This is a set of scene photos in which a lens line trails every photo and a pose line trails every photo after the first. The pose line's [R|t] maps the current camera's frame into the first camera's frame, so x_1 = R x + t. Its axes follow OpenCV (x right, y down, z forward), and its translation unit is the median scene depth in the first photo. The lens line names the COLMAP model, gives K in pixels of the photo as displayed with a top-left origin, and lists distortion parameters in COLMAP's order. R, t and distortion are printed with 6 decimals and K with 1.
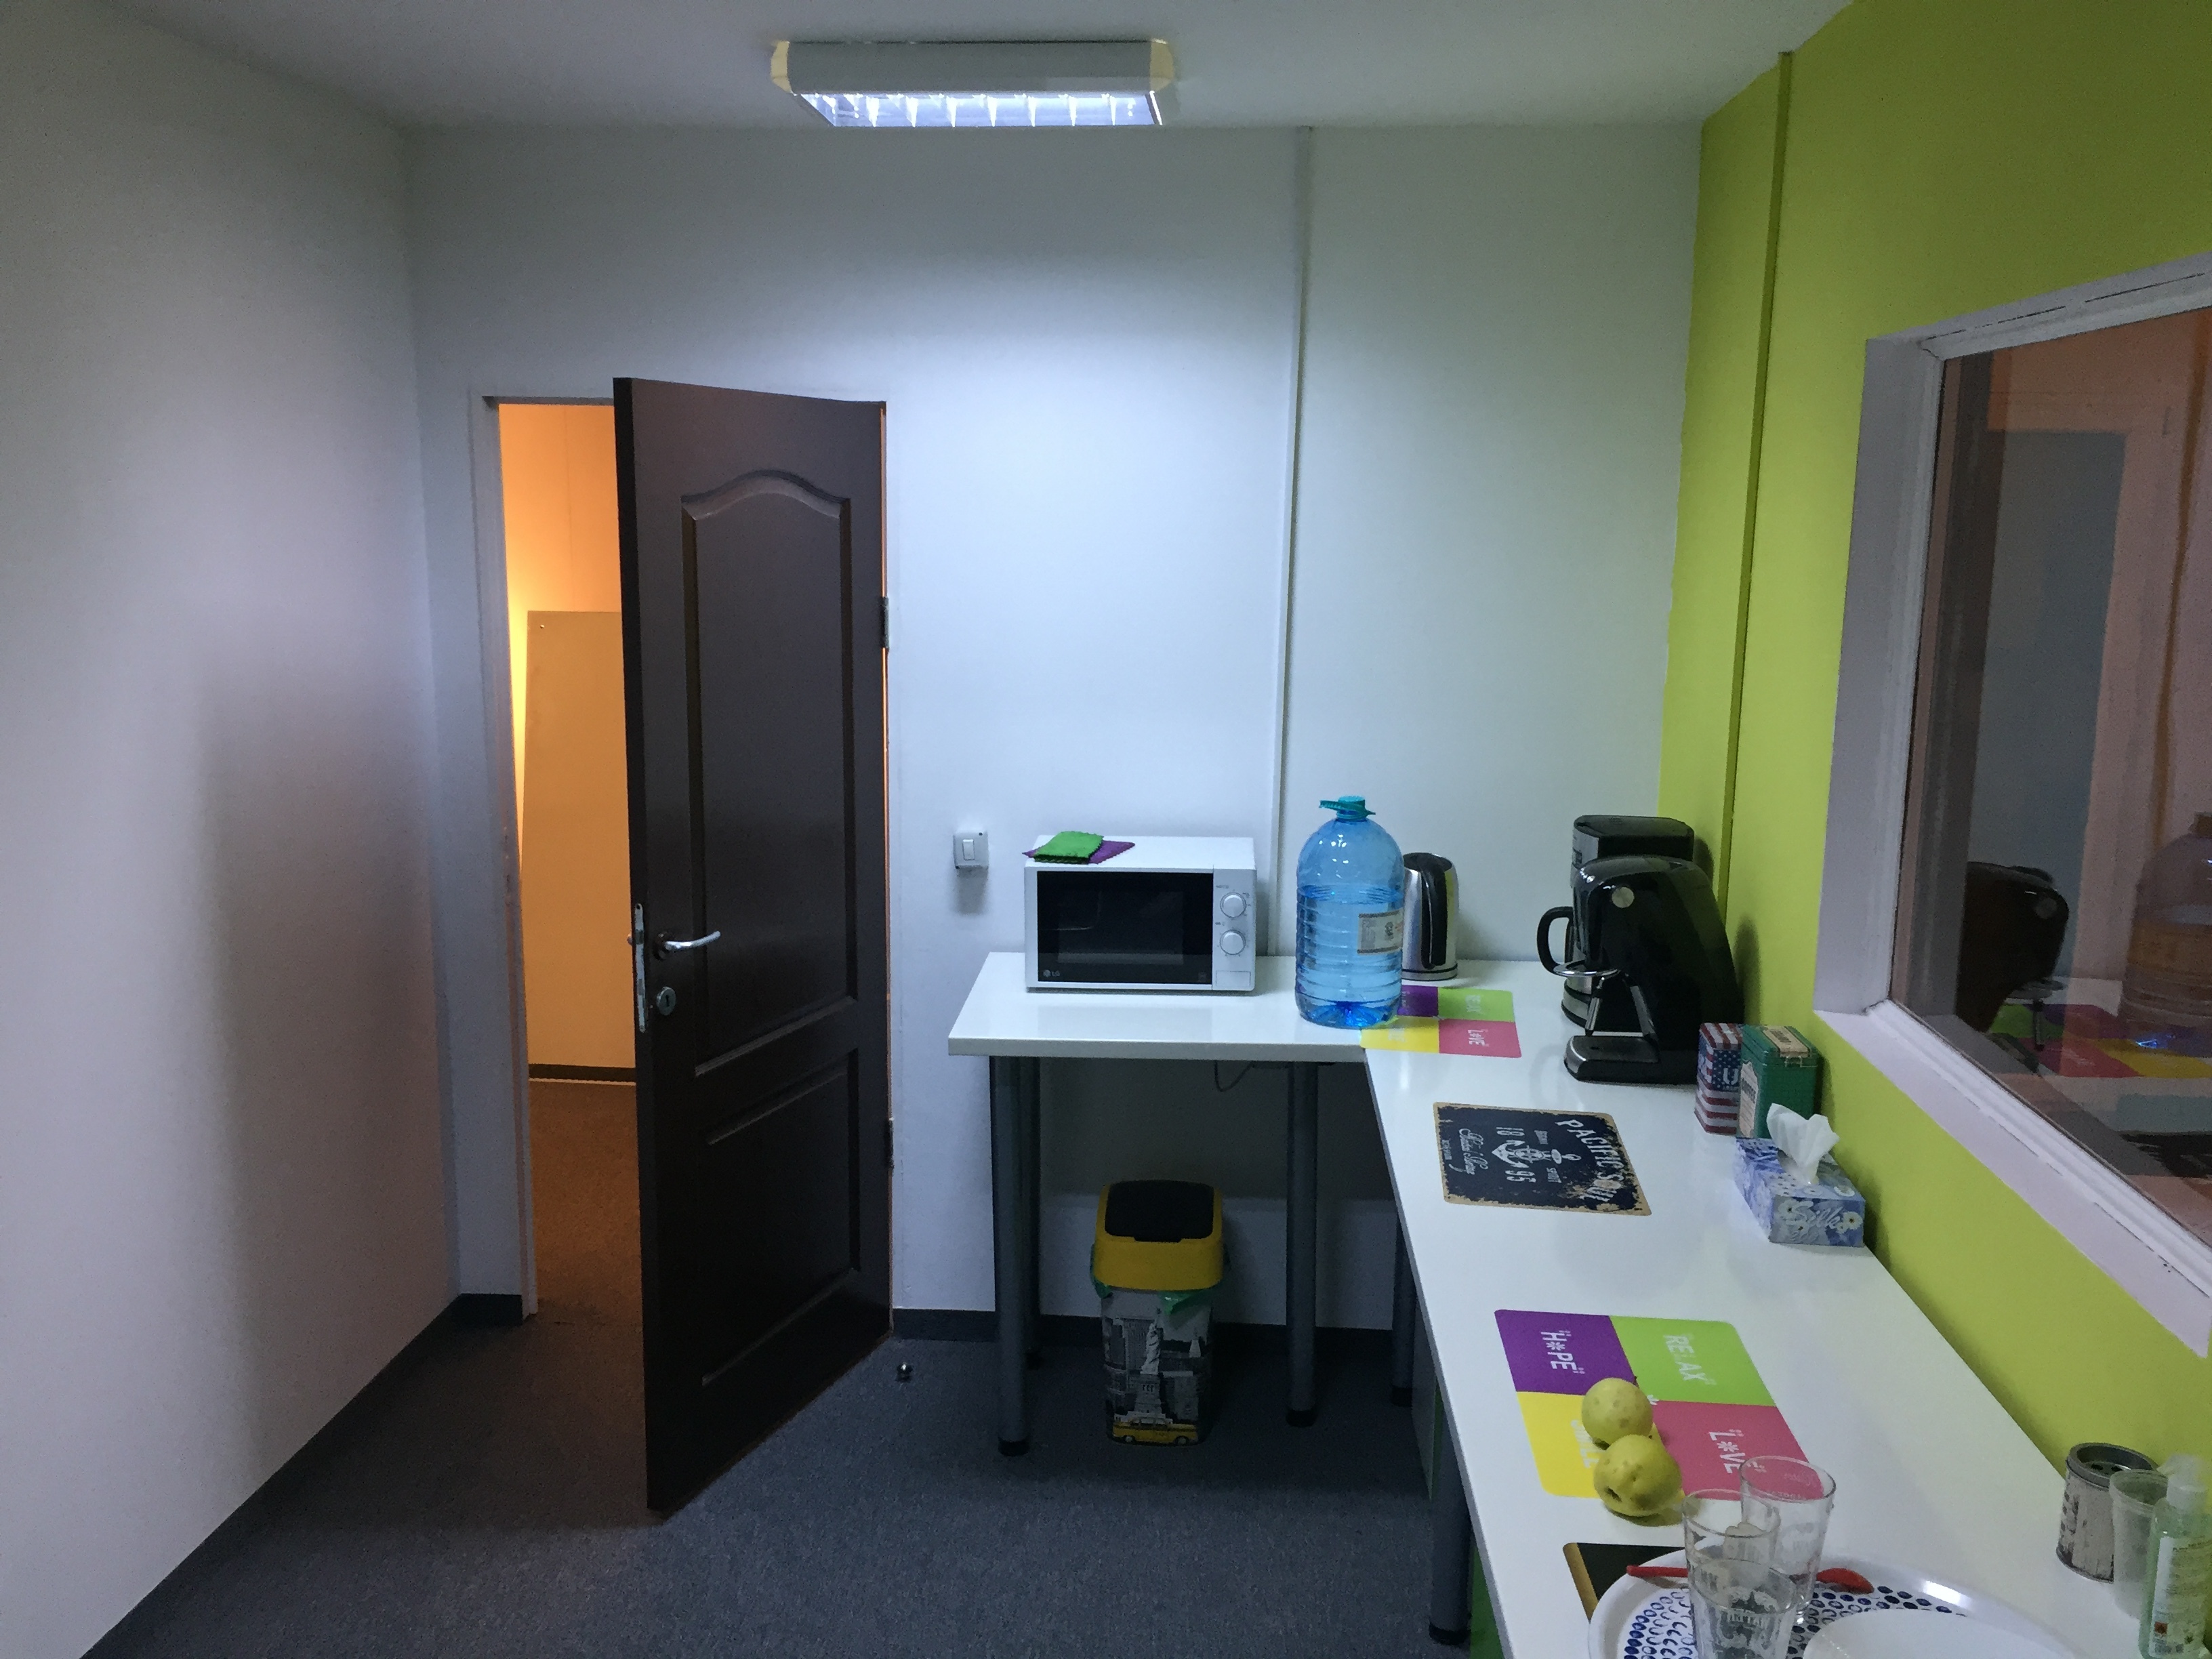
lens RADIAL K [[1871.7, 0, 1103.5], [0, 1871.7, 821.6], [0, 0, 1]] dist [0.071964, -0.108360]
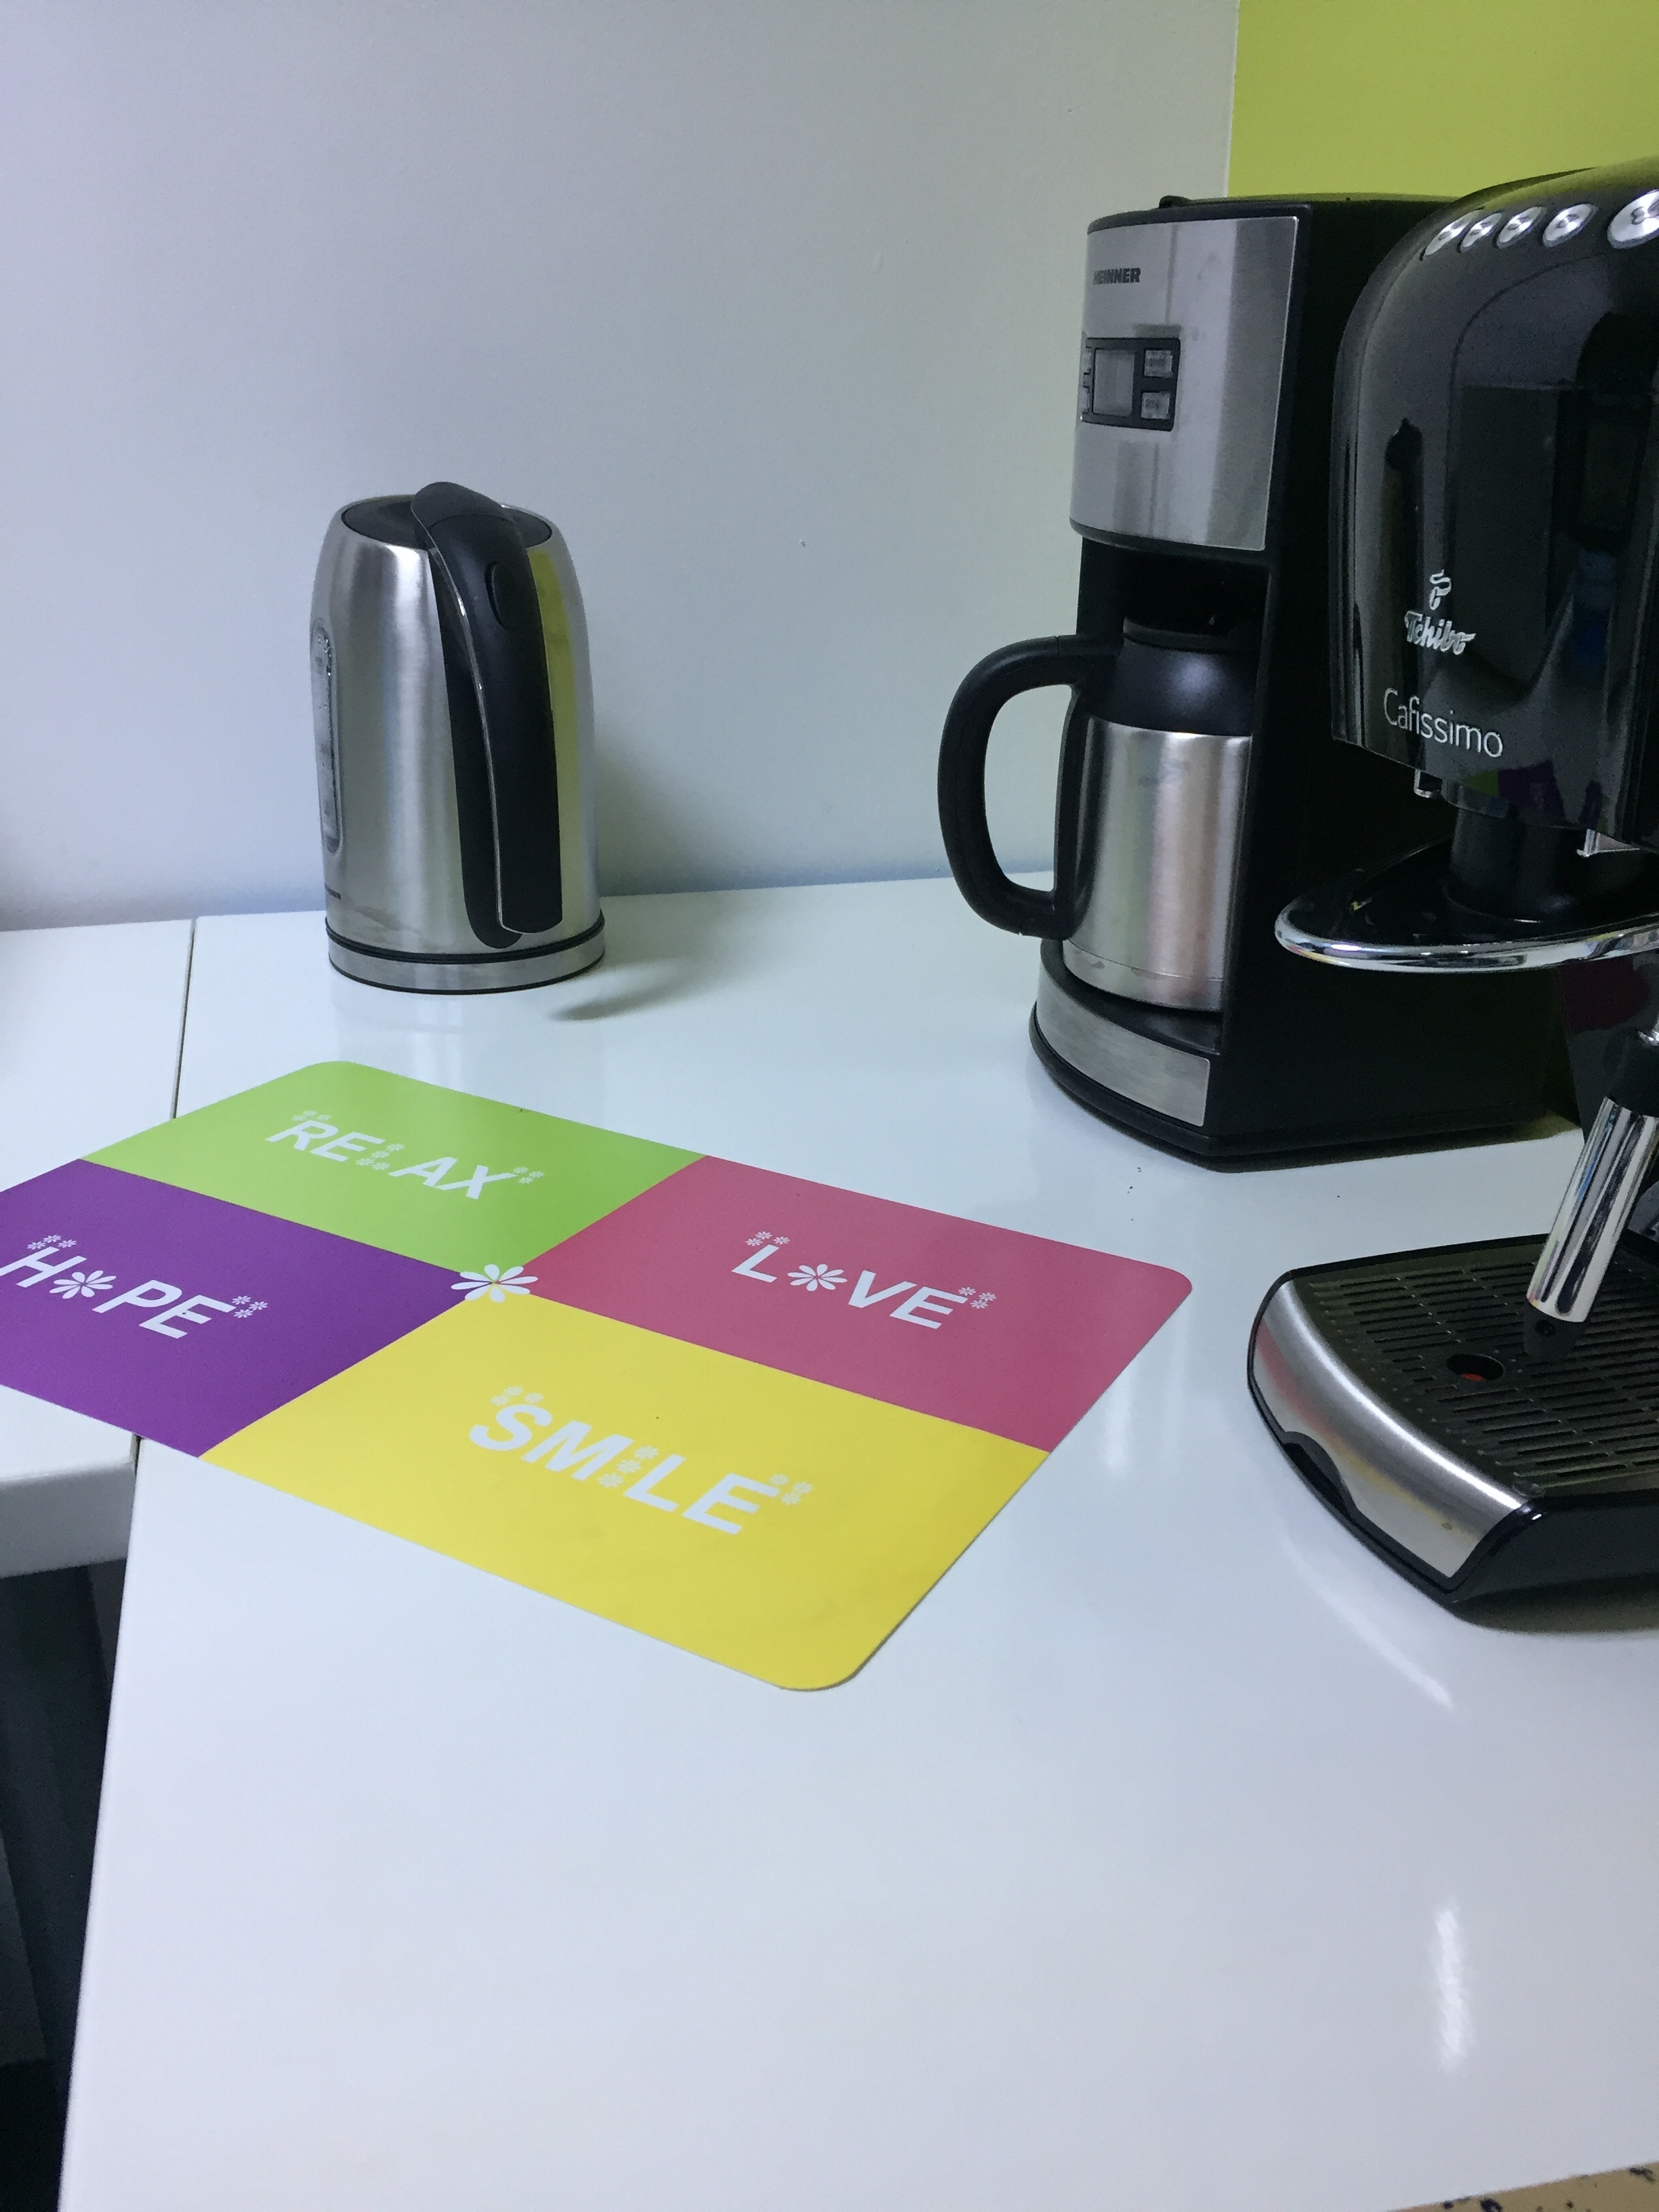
lens RADIAL K [[1871.7, 0, 826.4], [0, 1871.7, 1112.4], [0, 0, 1]] dist [0.071964, -0.108360]
pose [[0.940803, -0.114451, 0.319048, 0.209717], [0.050154, 0.977912, 0.202908, 0.081925], [-0.335224, -0.174895, 0.925763, 1.189406]]
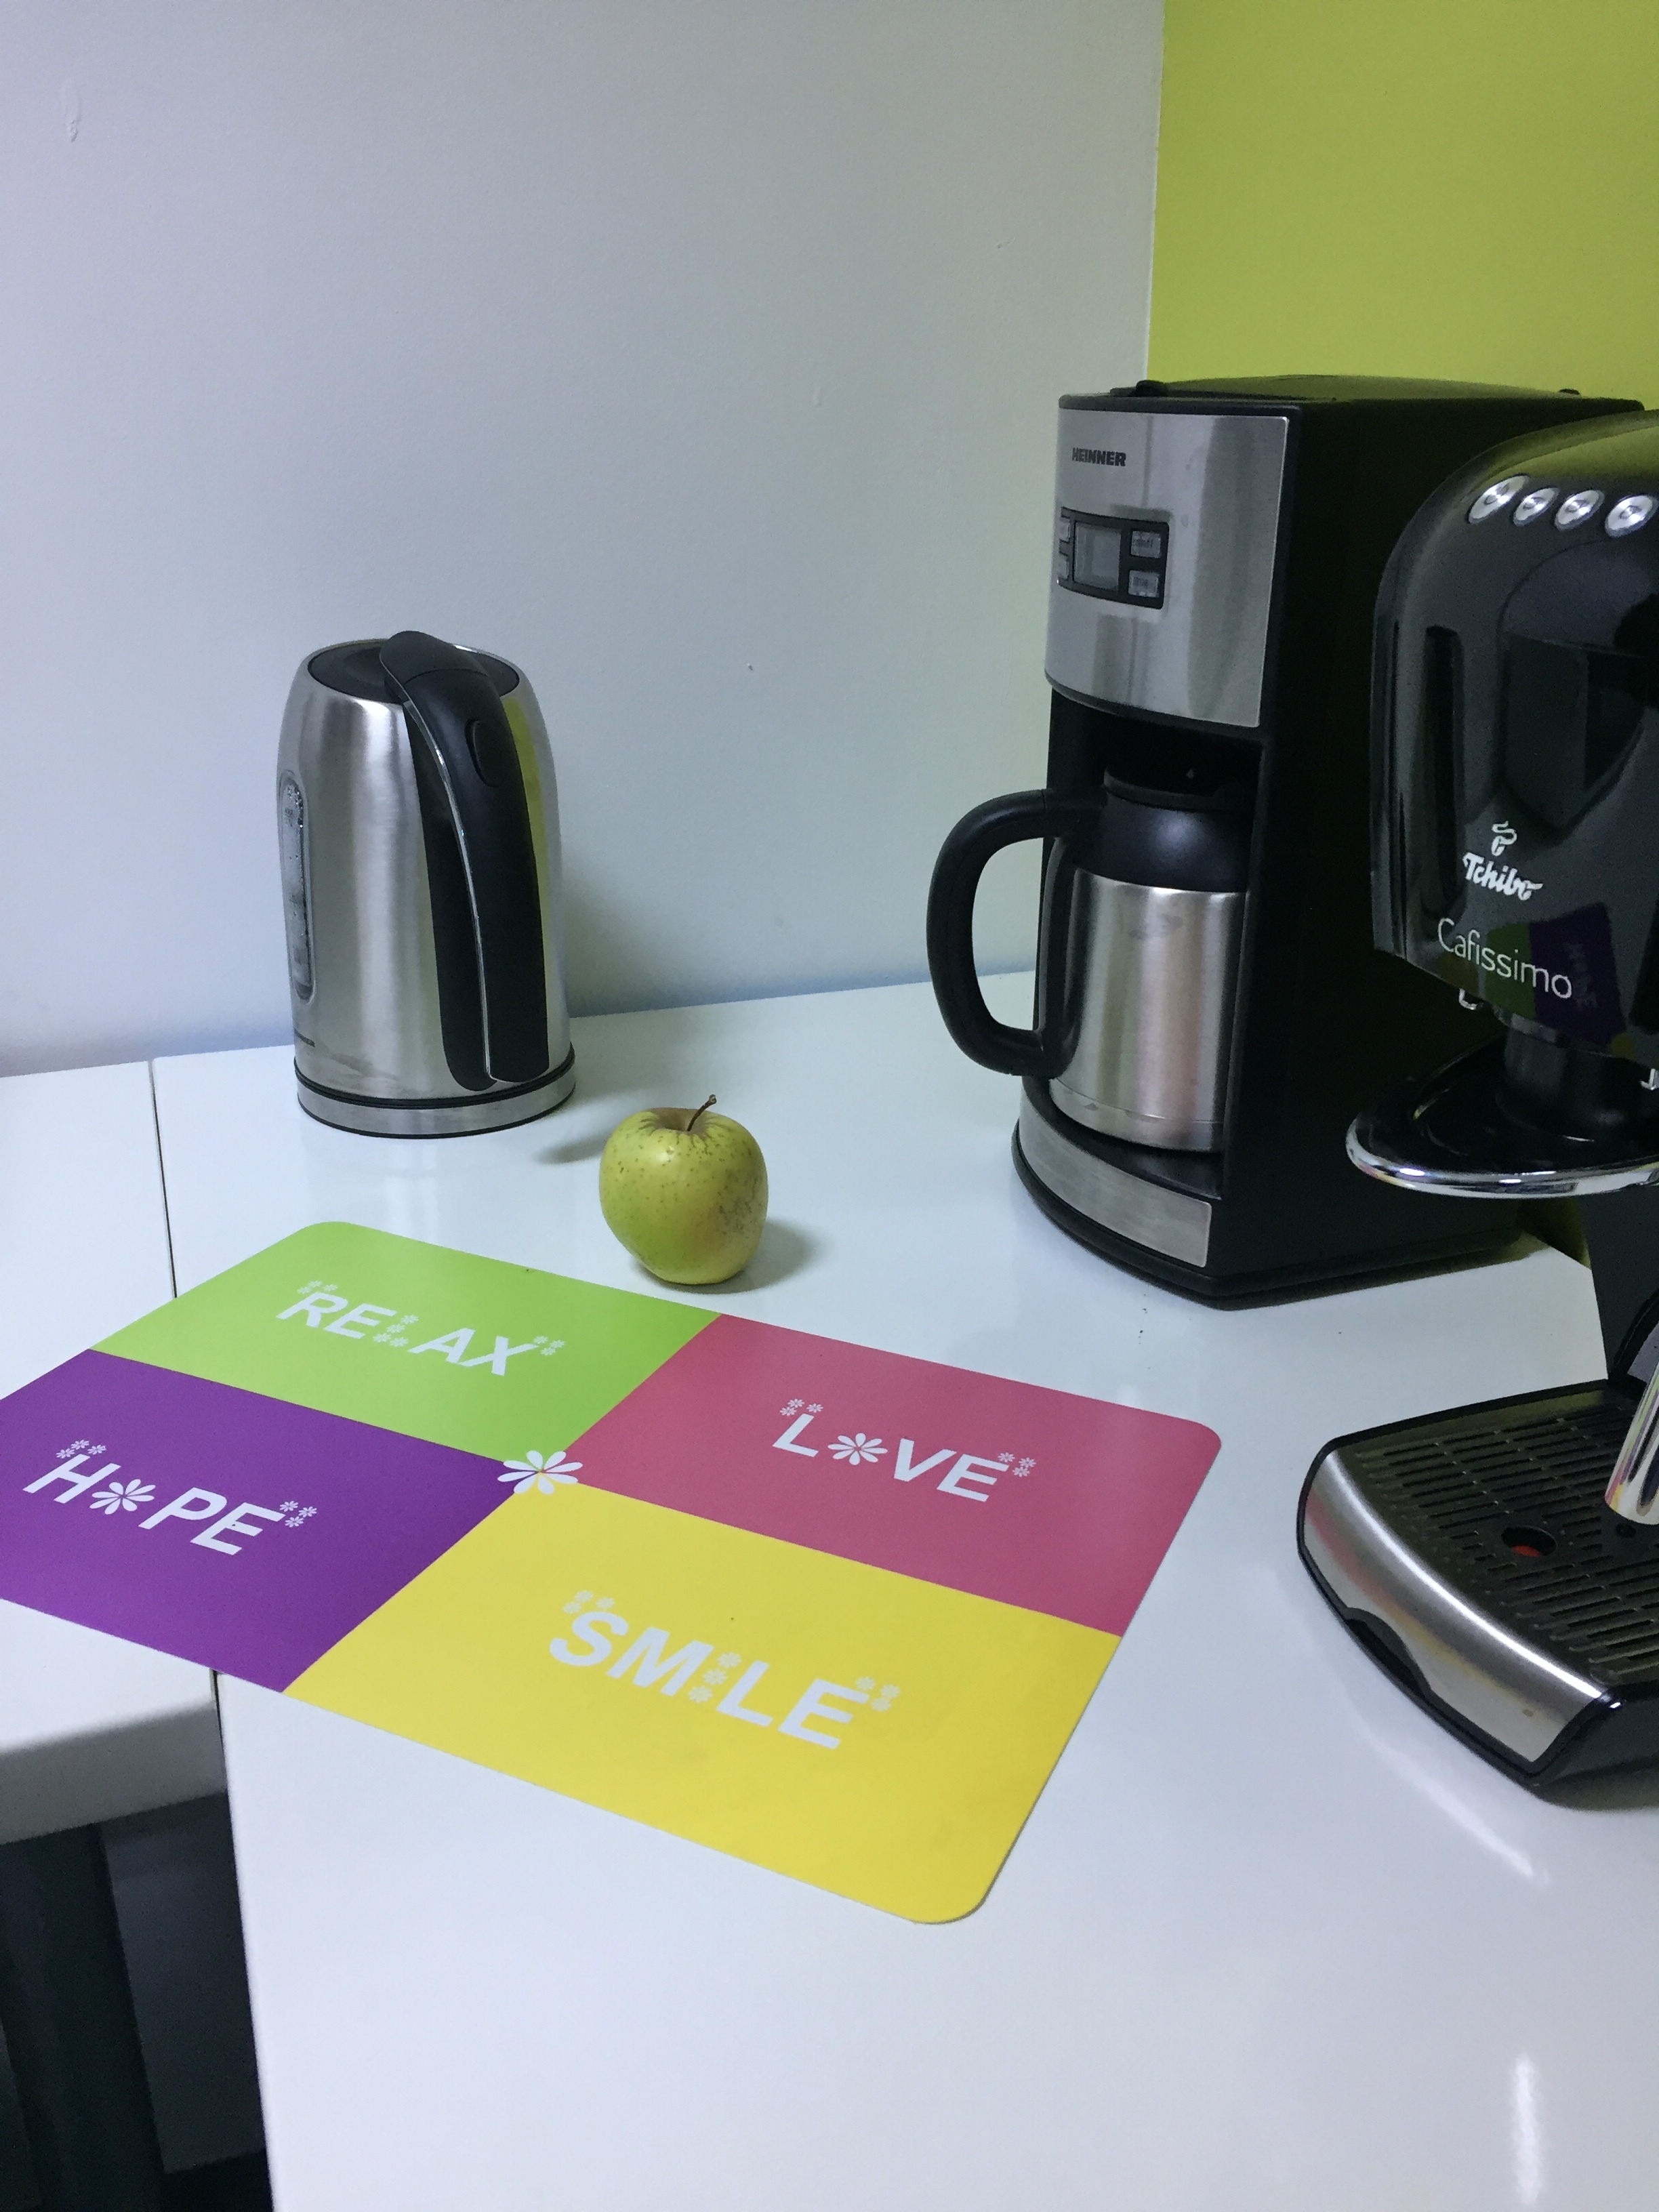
lens RADIAL K [[1871.7, 0, 780.2], [0, 1871.7, 1077.0], [0, 0, 1]] dist [0.071964, -0.108360]
pose [[0.909109, -0.145459, 0.390336, 0.177161], [0.070086, 0.977104, 0.200885, 0.044901], [-0.410620, -0.155269, 0.898489, 1.203875]]
